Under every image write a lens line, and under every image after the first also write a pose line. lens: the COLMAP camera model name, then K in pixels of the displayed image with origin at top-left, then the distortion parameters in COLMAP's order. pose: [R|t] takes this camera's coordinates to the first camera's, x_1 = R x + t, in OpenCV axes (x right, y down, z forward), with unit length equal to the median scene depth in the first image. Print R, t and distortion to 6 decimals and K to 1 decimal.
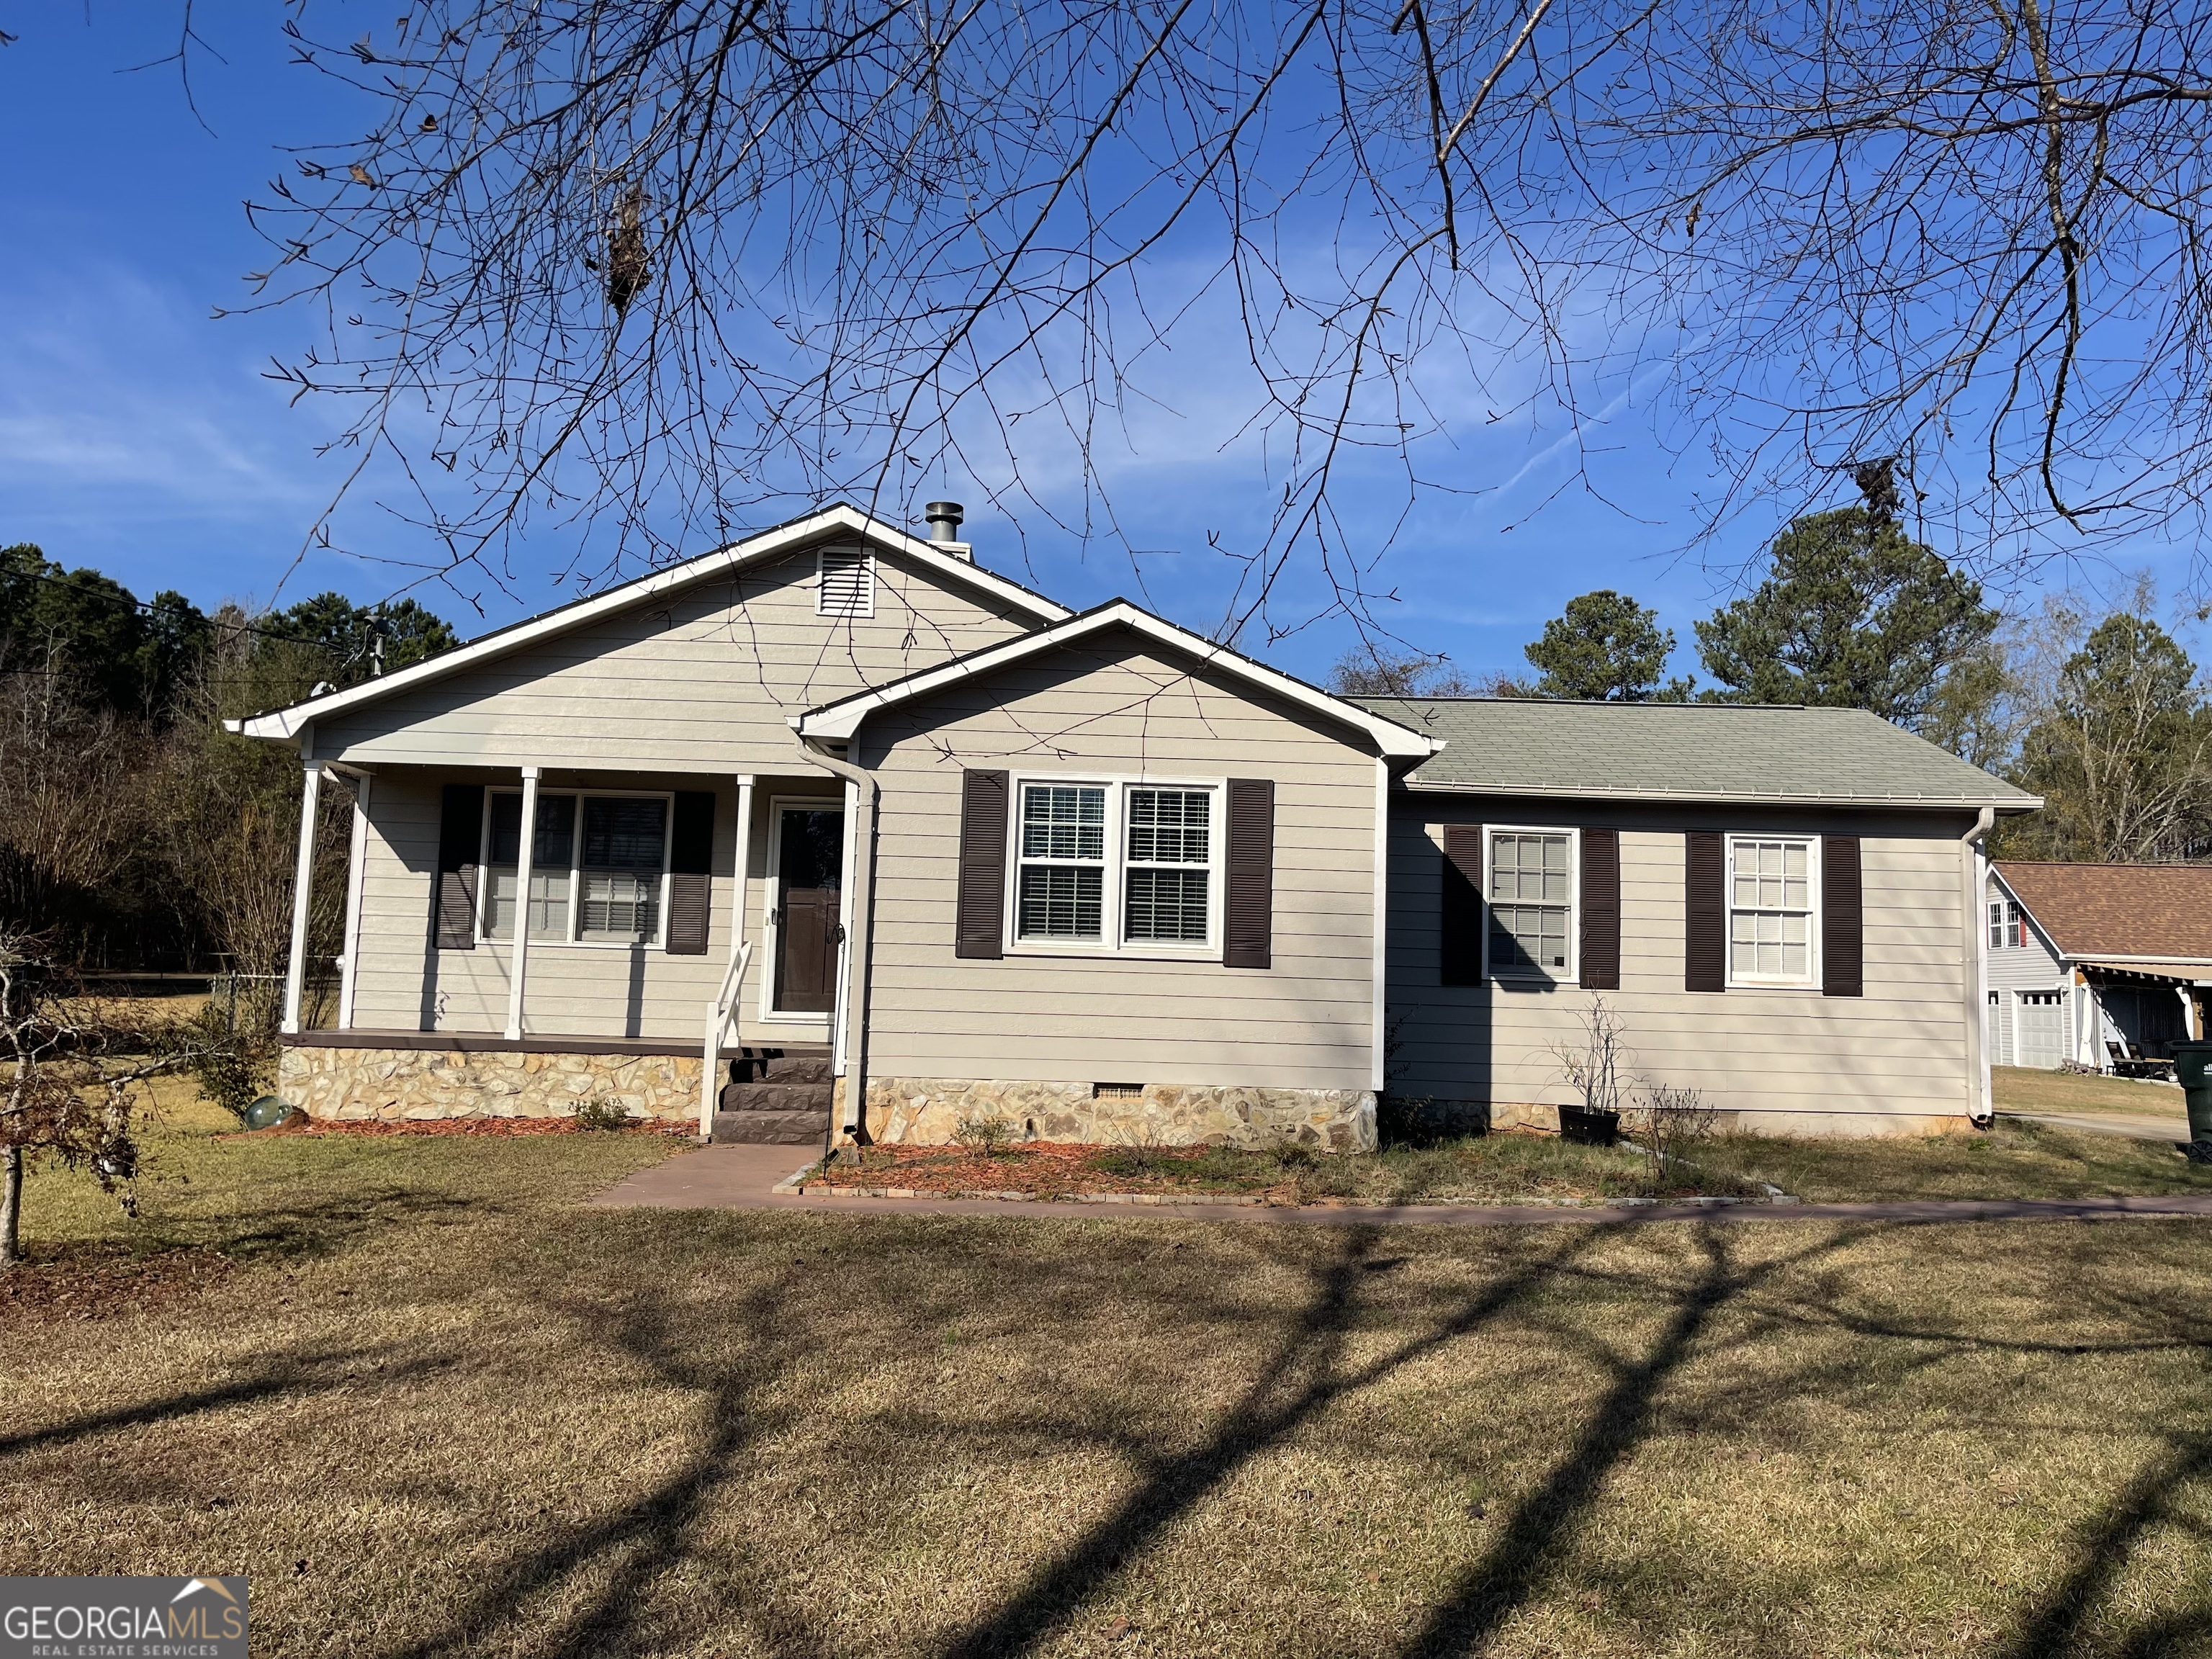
lens RADIAL K [[1640.0, 0, 1126.4], [0, 1640.0, 823.0], [0, 0, 1]] dist [0.028793, -0.019633]
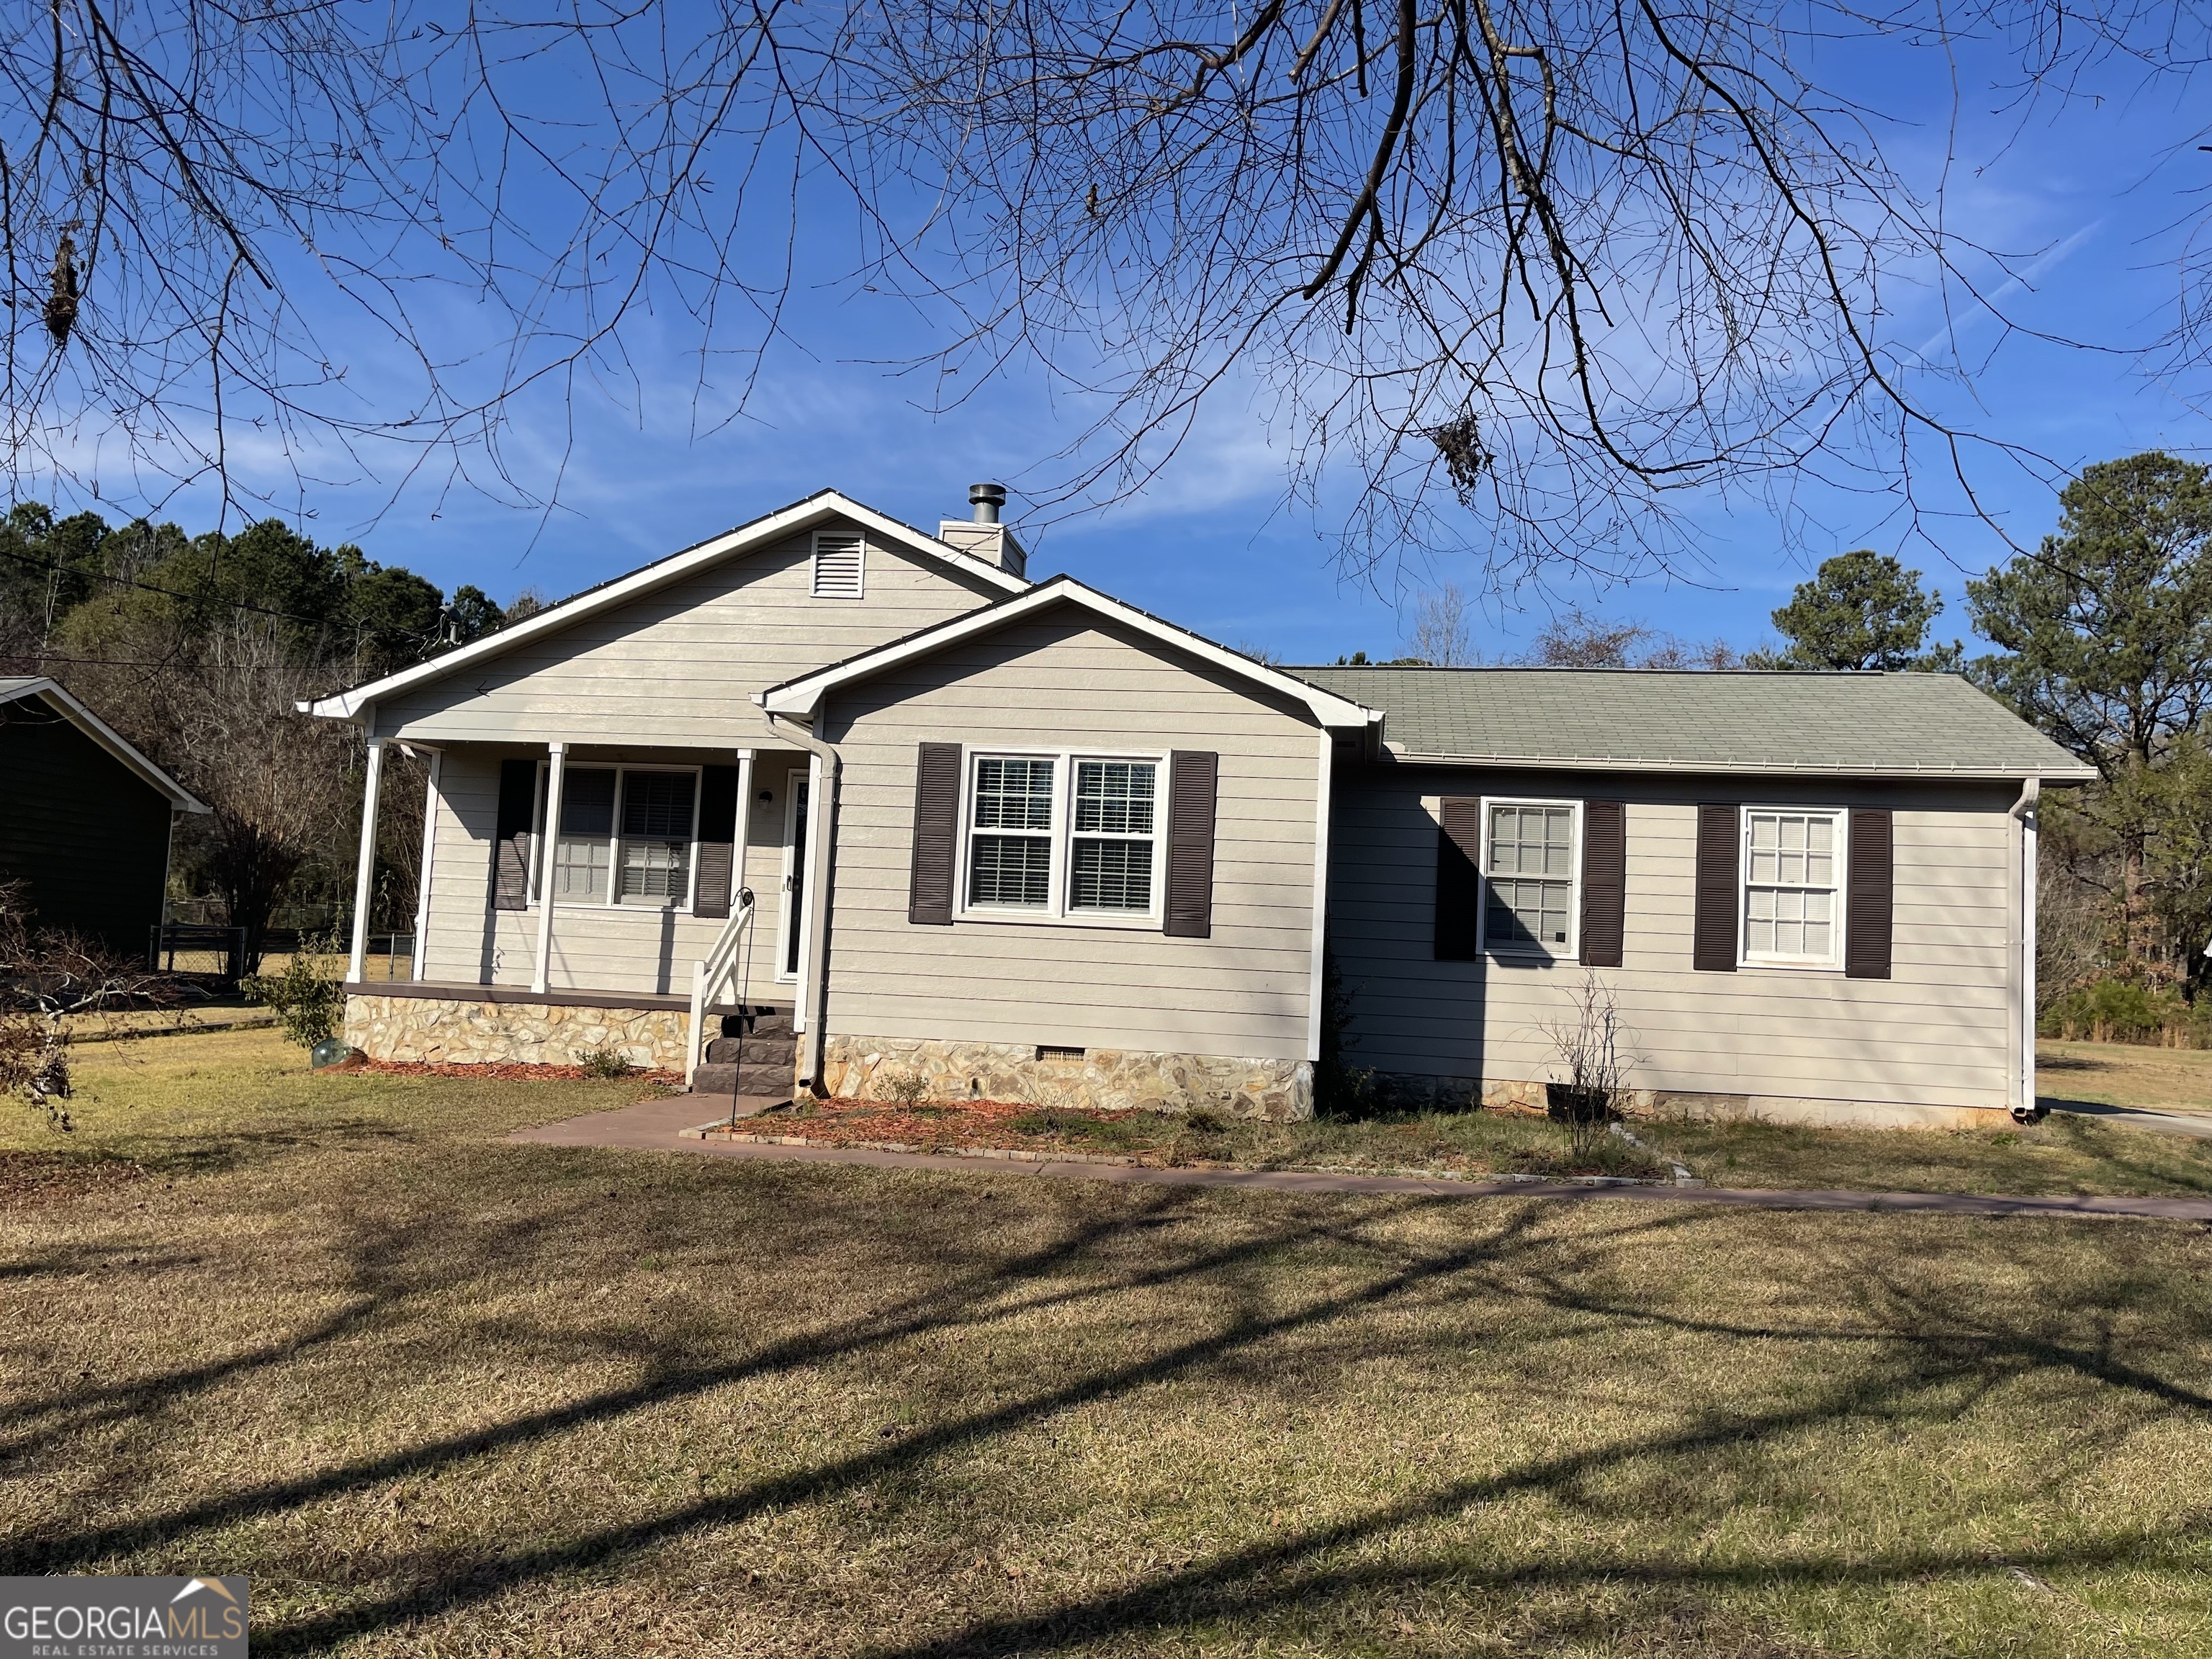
lens RADIAL K [[1640.0, 0, 1107.0], [0, 1640.0, 829.2], [0, 0, 1]] dist [0.028793, -0.019633]
pose [[0.985029, 0.003995, -0.172344, 0.171262], [-0.000901, 0.999837, 0.018026, 0.002829], [0.172388, -0.017601, 0.984872, -0.006351]]
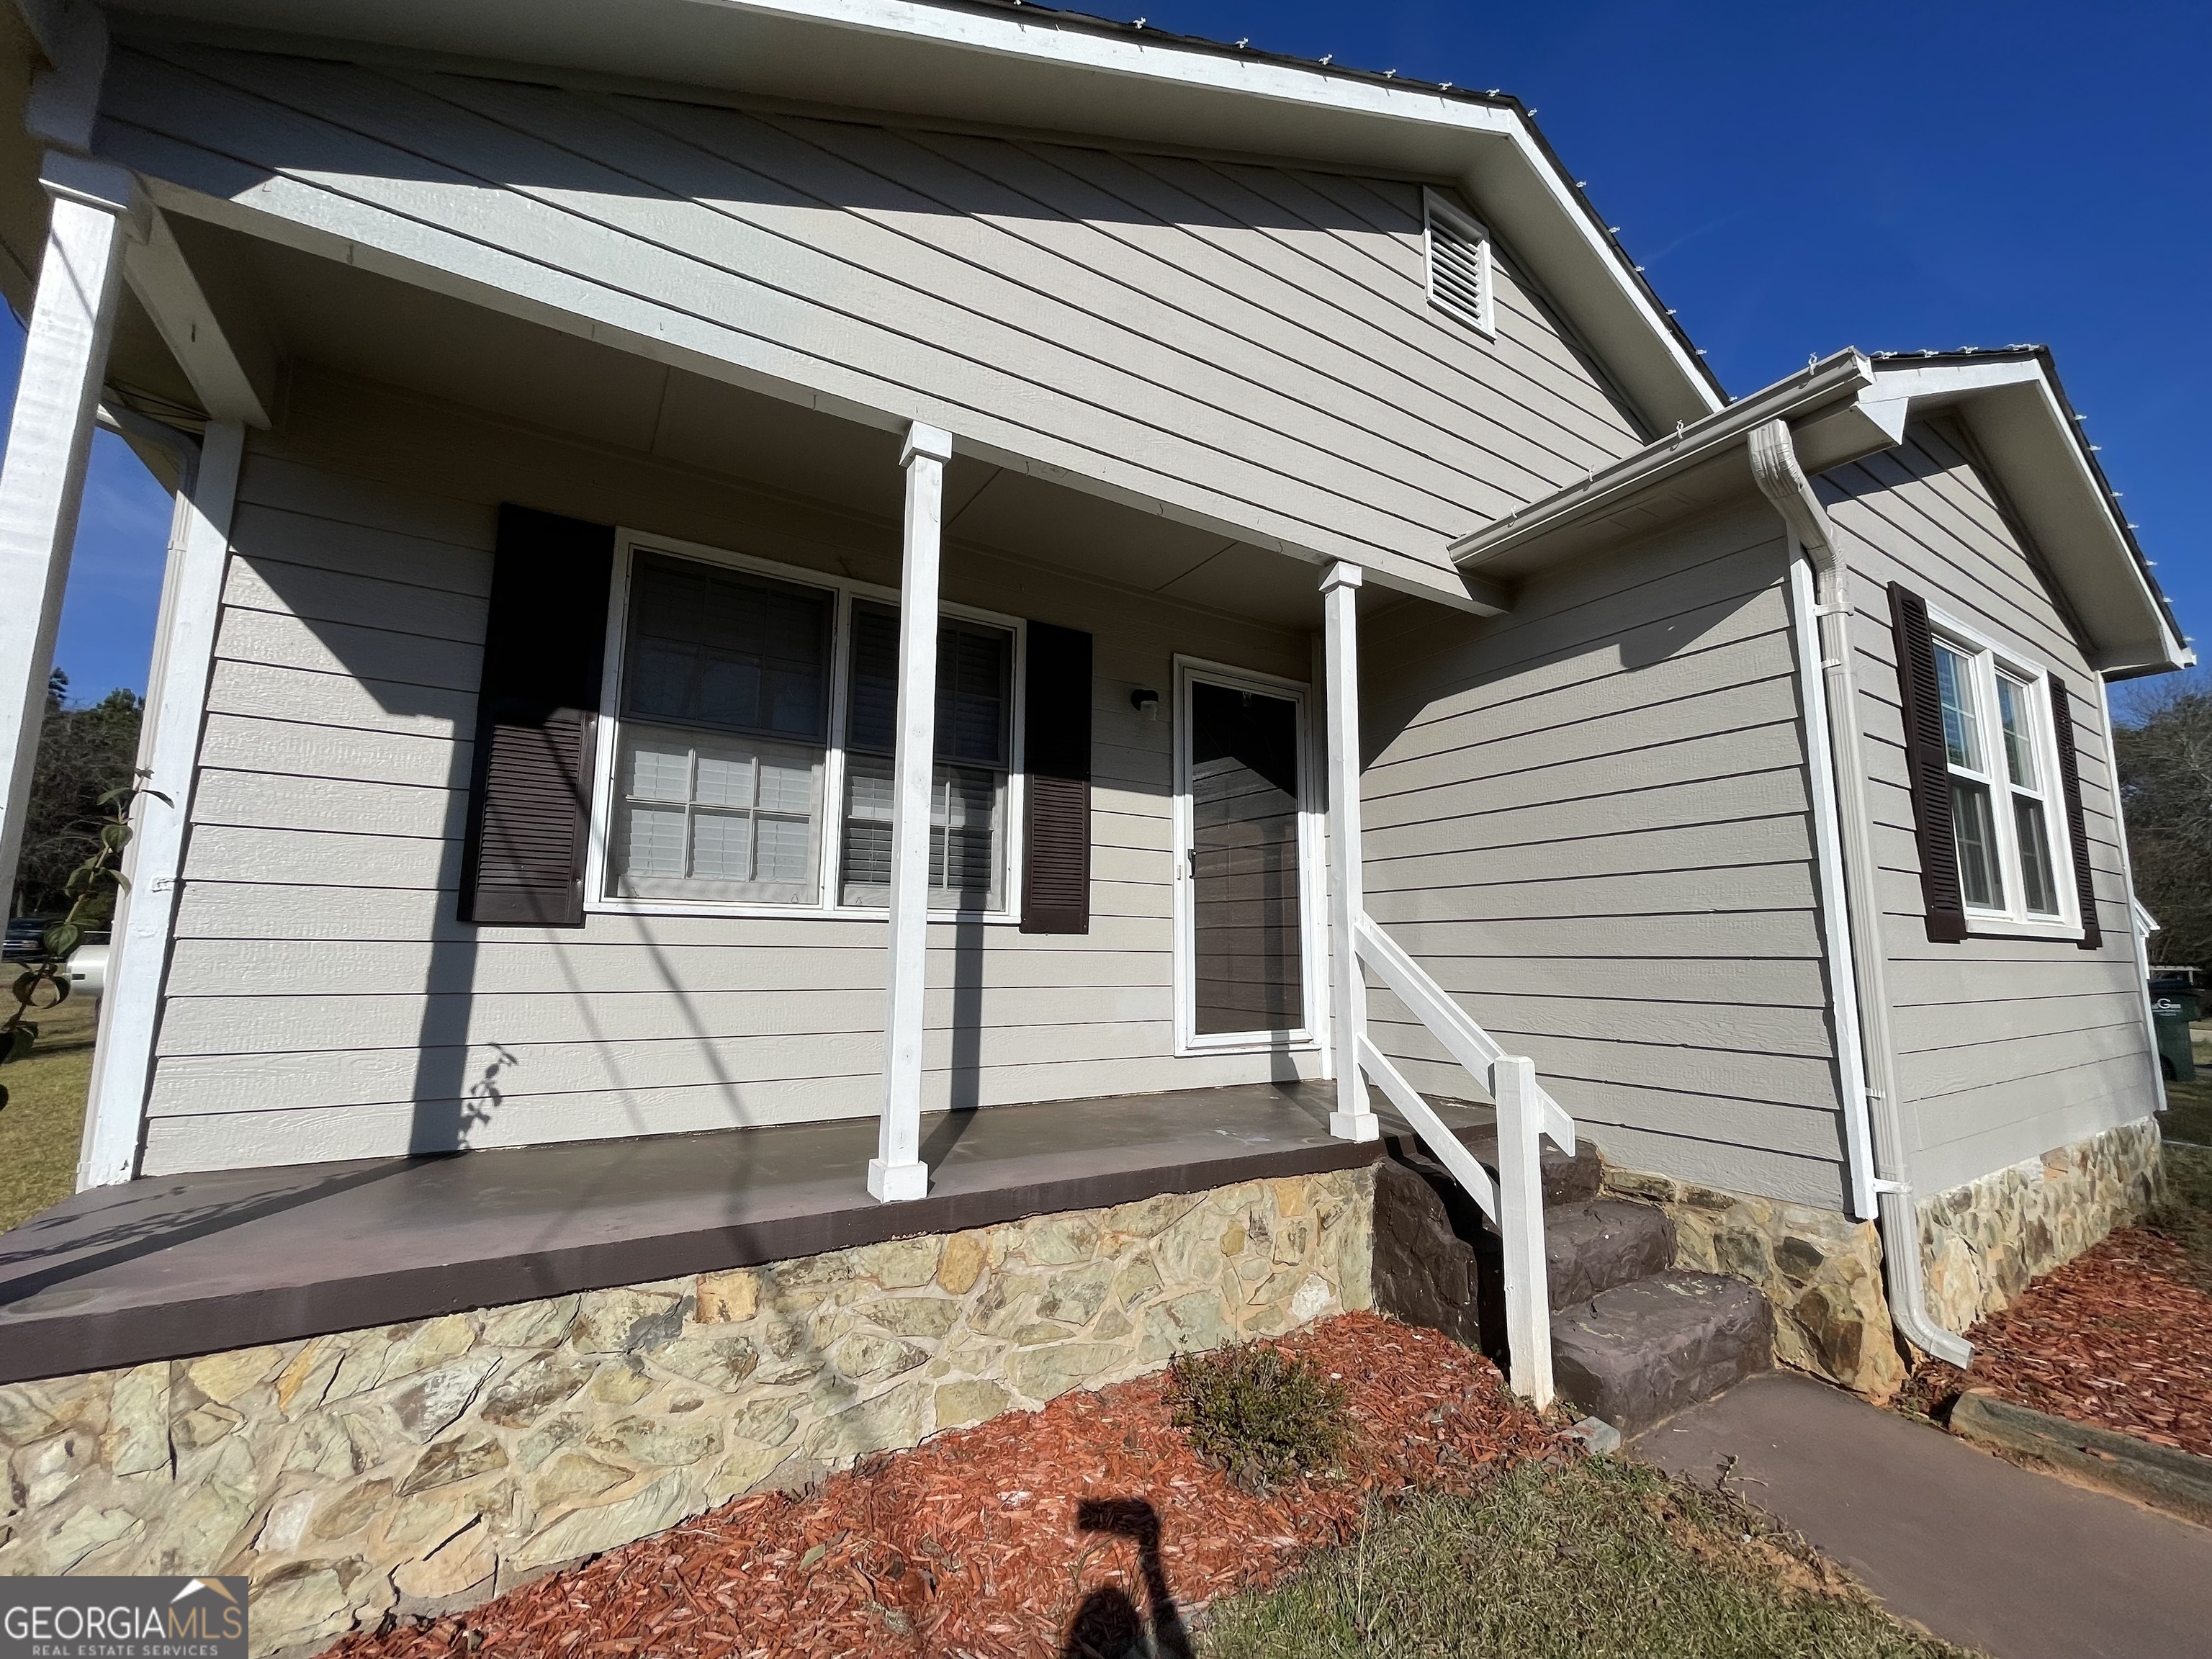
lens RADIAL K [[889.7, 0, 1118.4], [0, 889.7, 829.2], [0, 0, 1]] dist [0.000200, -0.000629]
pose [[0.863390, 0.047132, 0.502331, -0.395804], [-0.038923, 0.998882, -0.026821, 0.054761], [-0.503034, 0.003605, 0.864259, 0.757122]]
